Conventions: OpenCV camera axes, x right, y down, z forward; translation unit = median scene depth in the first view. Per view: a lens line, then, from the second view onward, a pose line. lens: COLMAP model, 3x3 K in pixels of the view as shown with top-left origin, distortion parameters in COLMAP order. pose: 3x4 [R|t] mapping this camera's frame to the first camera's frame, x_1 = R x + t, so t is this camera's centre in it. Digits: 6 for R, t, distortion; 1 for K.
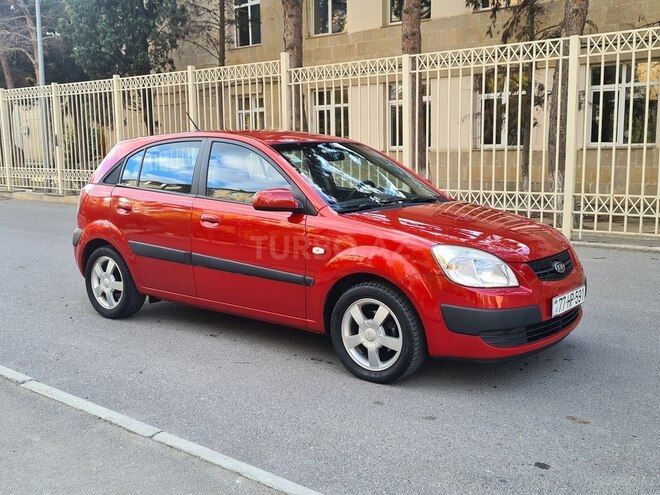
lens RADIAL K [[688.3, 0, 330.0], [0, 688.3, 247.5], [0, 0, 1]] dist [0.078062, -0.008845]
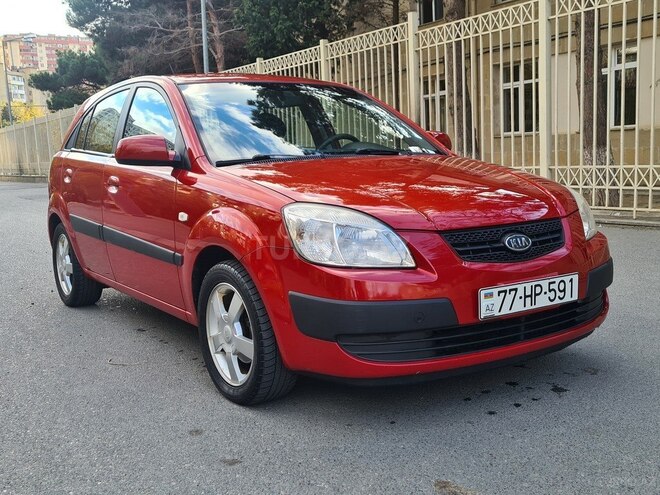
lens RADIAL K [[728.1, 0, 341.9], [0, 728.1, 259.2], [0, 0, 1]] dist [0.085458, -0.042728]
pose [[0.953880, 0.020330, -0.299499, 0.346648], [-0.017390, 0.999771, 0.012476, 0.034910], [0.299684, -0.006693, 0.954015, 0.290274]]
